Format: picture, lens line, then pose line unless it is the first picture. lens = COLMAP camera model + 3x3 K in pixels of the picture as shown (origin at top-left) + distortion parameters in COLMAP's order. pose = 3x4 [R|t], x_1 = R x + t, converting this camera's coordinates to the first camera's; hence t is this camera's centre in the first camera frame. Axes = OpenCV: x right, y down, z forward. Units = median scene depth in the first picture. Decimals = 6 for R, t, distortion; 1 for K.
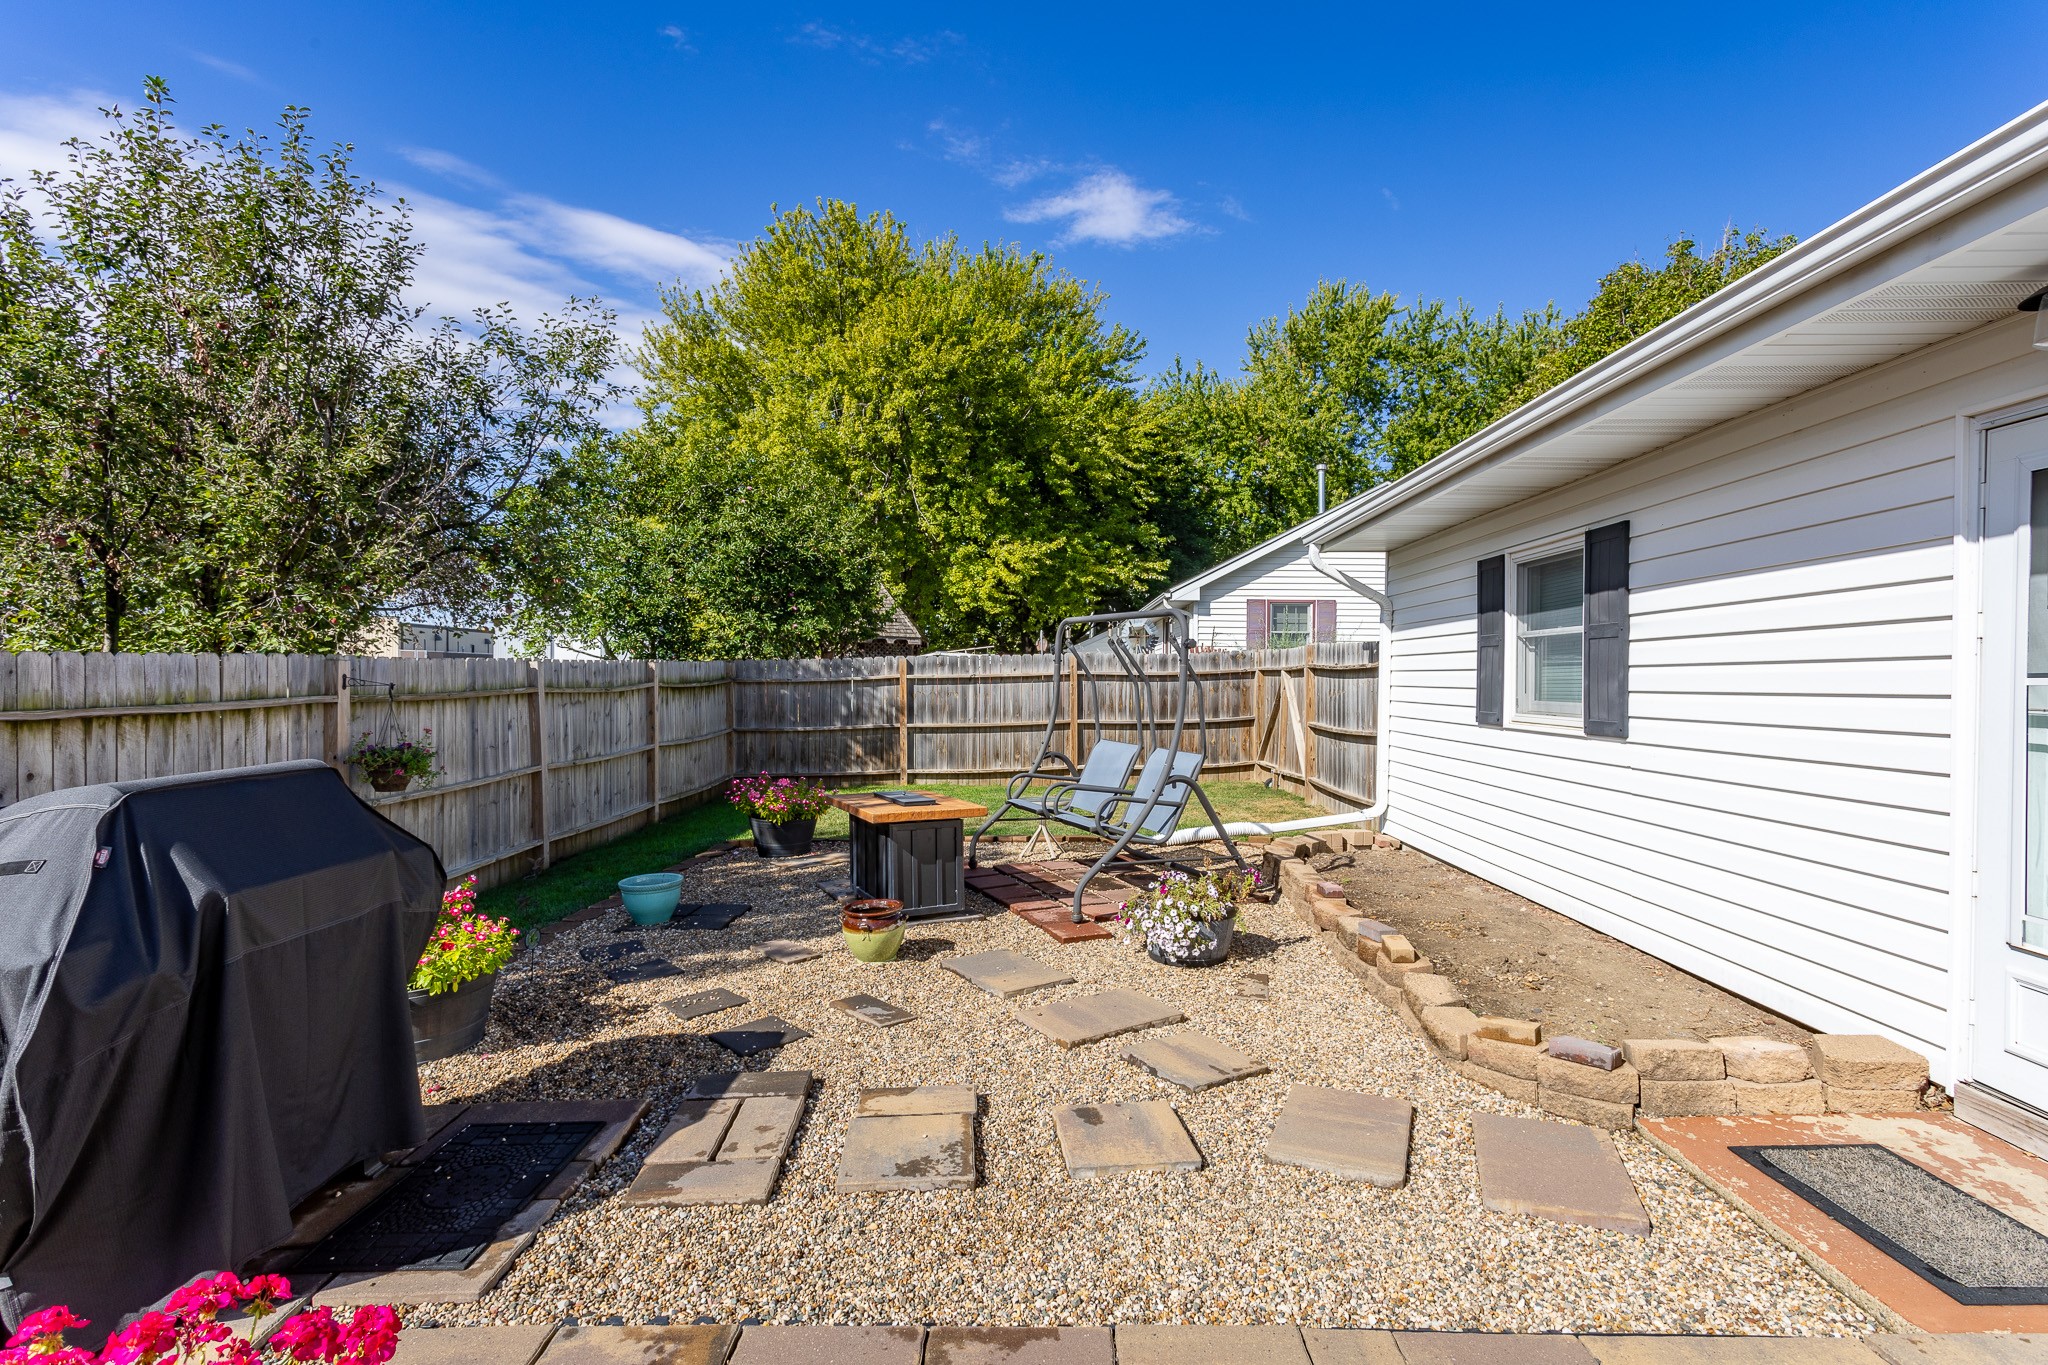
lens RADIAL K [[989.8, 0, 1007.2], [0, 989.8, 680.0], [0, 0, 1]] dist [0.009210, 0.000185]
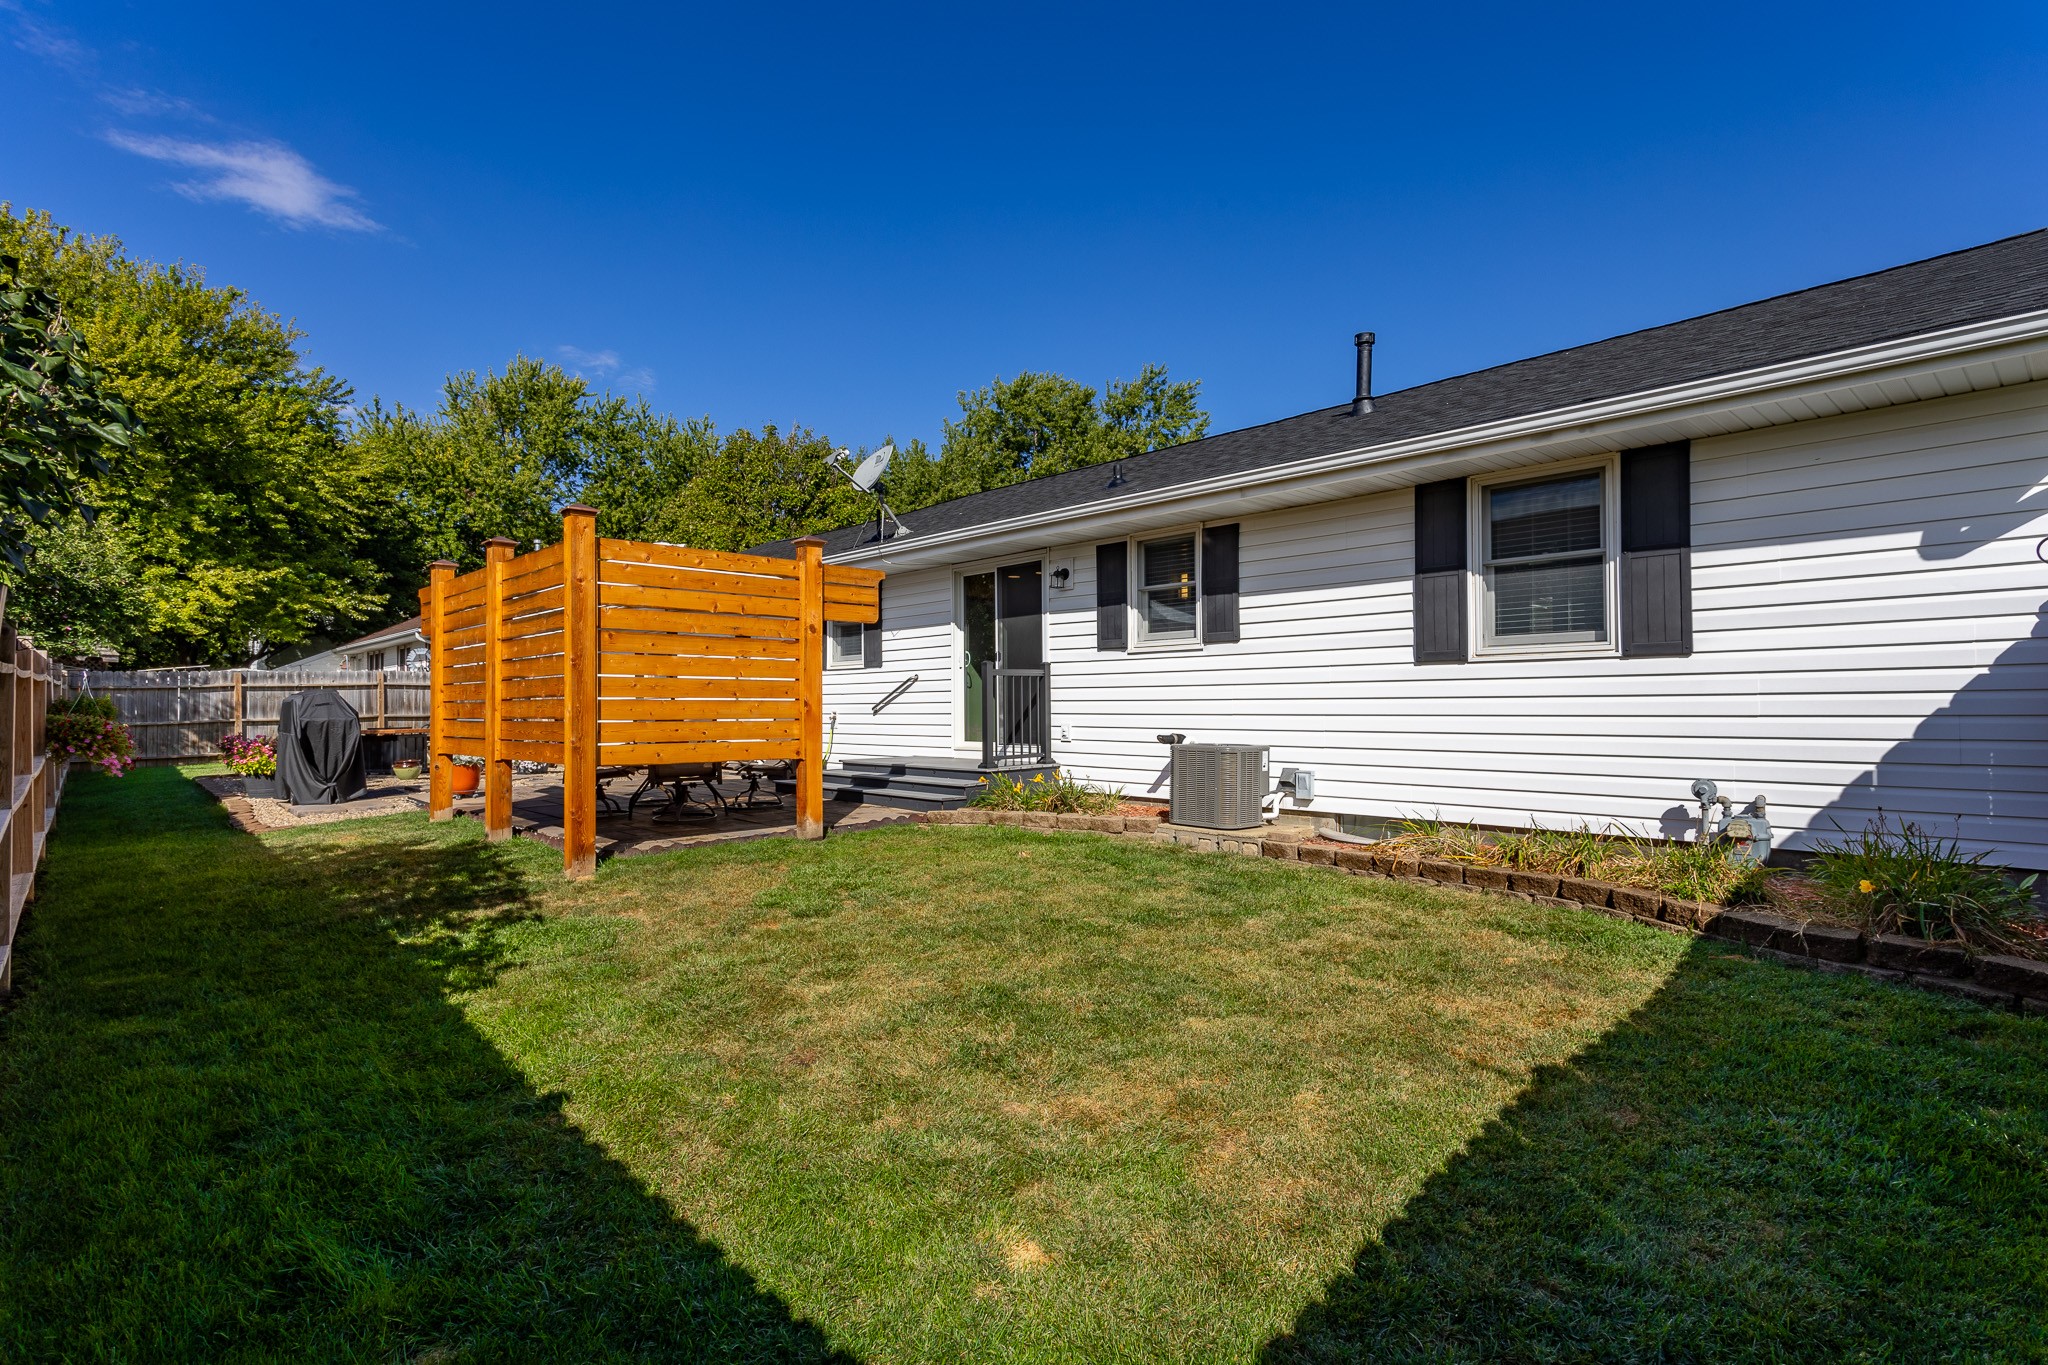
lens RADIAL K [[1002.9, 0, 1068.9], [0, 1002.9, 709.7], [0, 0, 1]] dist [-0.015090, 0.009225]
pose [[0.679318, -0.008831, 0.733791, -0.280356], [0.010857, 0.999939, 0.001982, 0.034272], [-0.733763, 0.006620, 0.679373, -0.673667]]
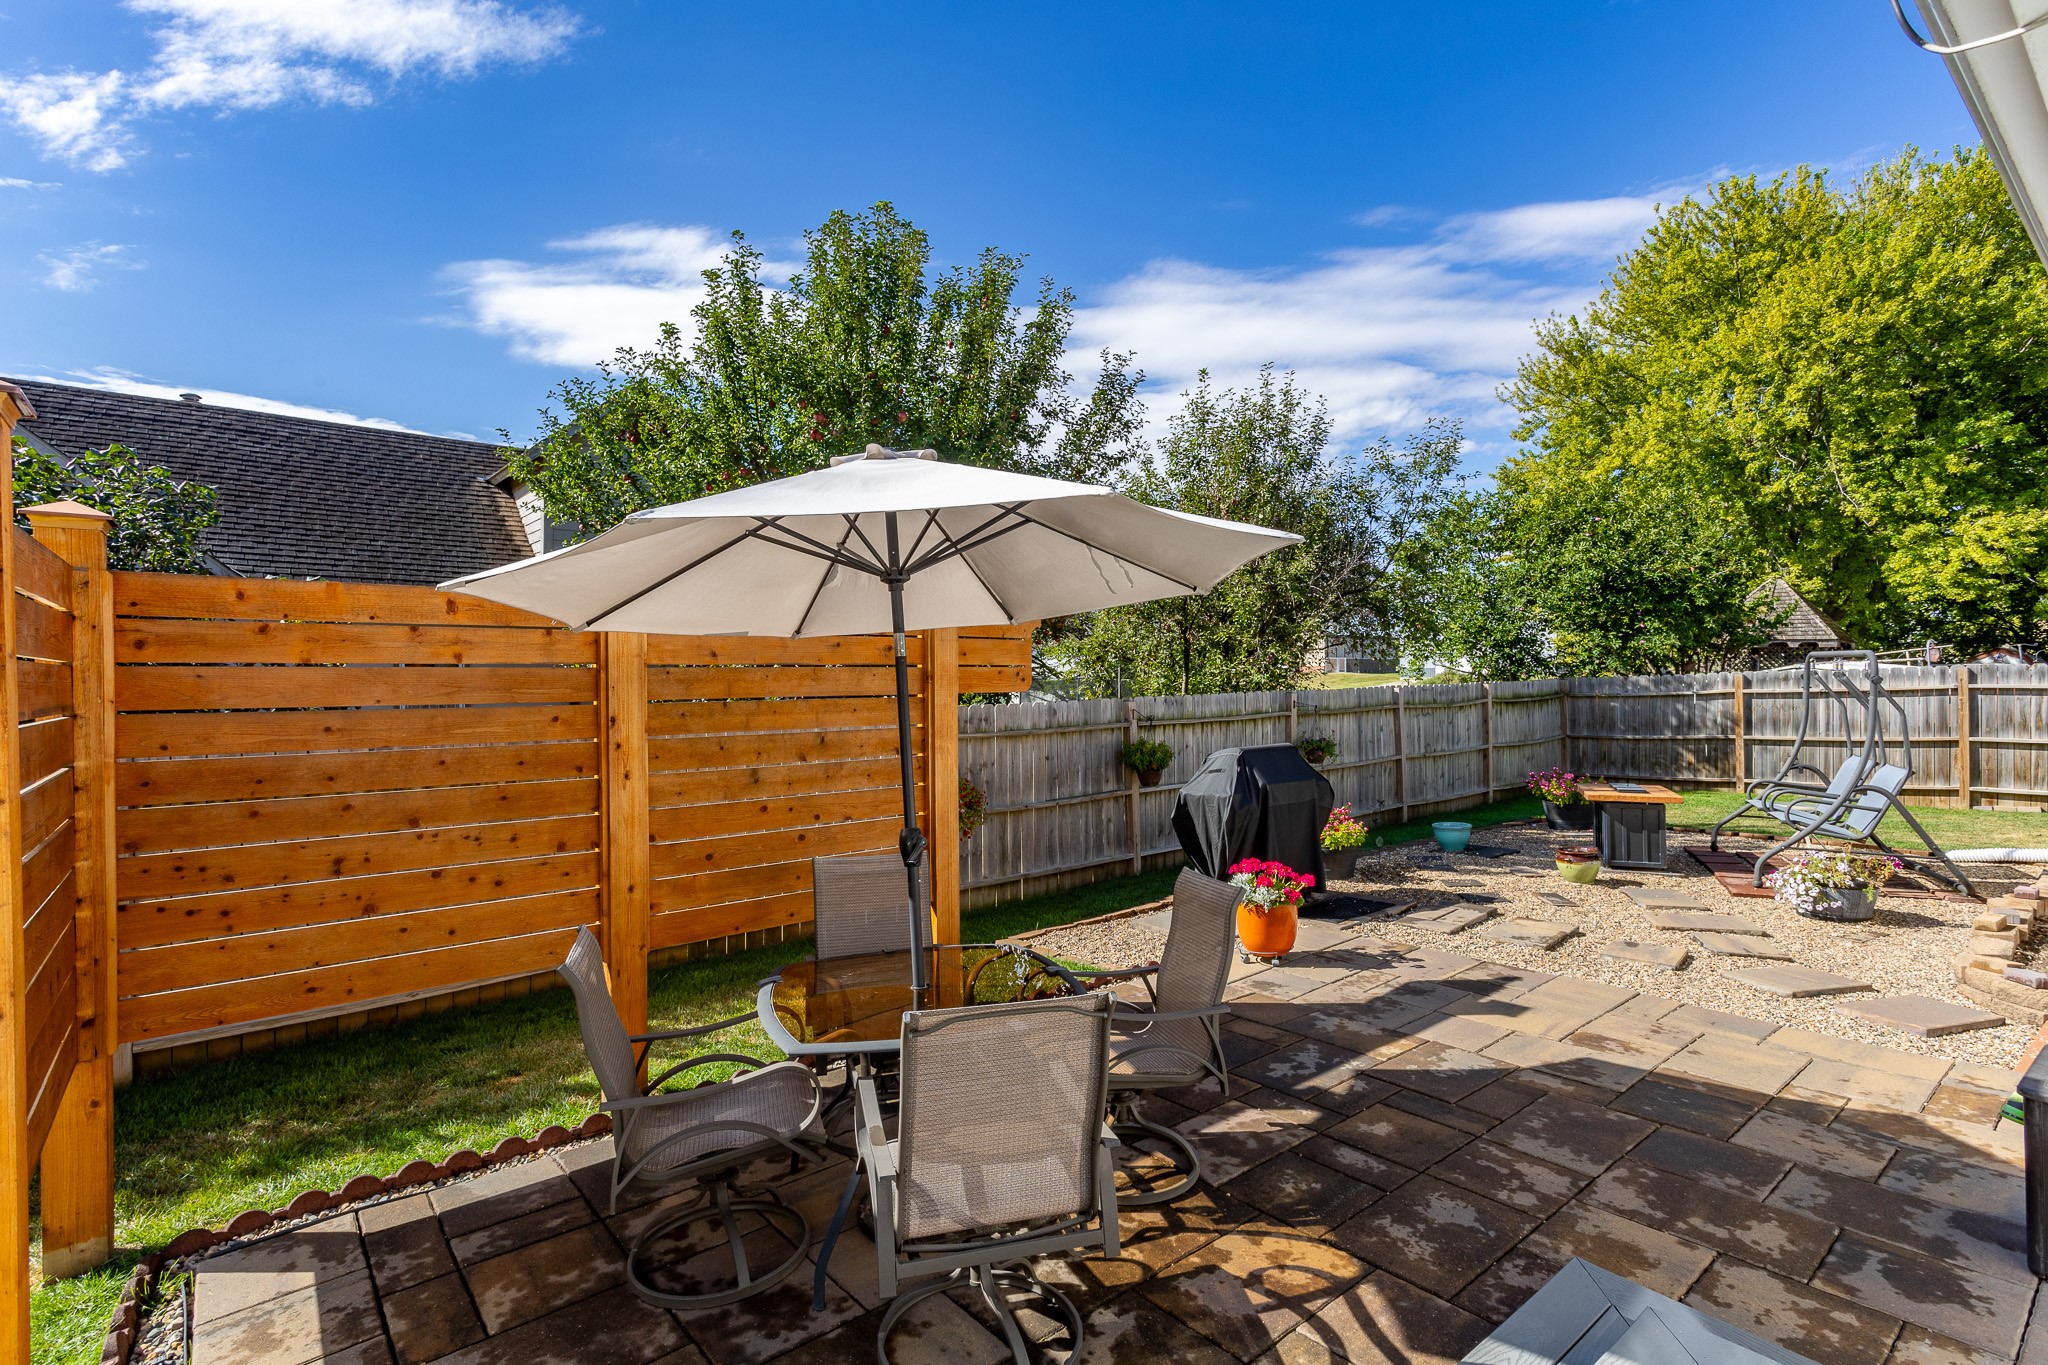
lens RADIAL K [[1020.4, 0, 1024.3], [0, 1020.4, 694.2], [0, 0, 1]] dist [-0.040992, 0.025718]
pose [[0.668109, 0.004159, -0.744052, 0.151588], [0.008170, 0.999883, 0.012926, -0.016392], [0.744018, -0.014715, 0.667997, -0.237892]]
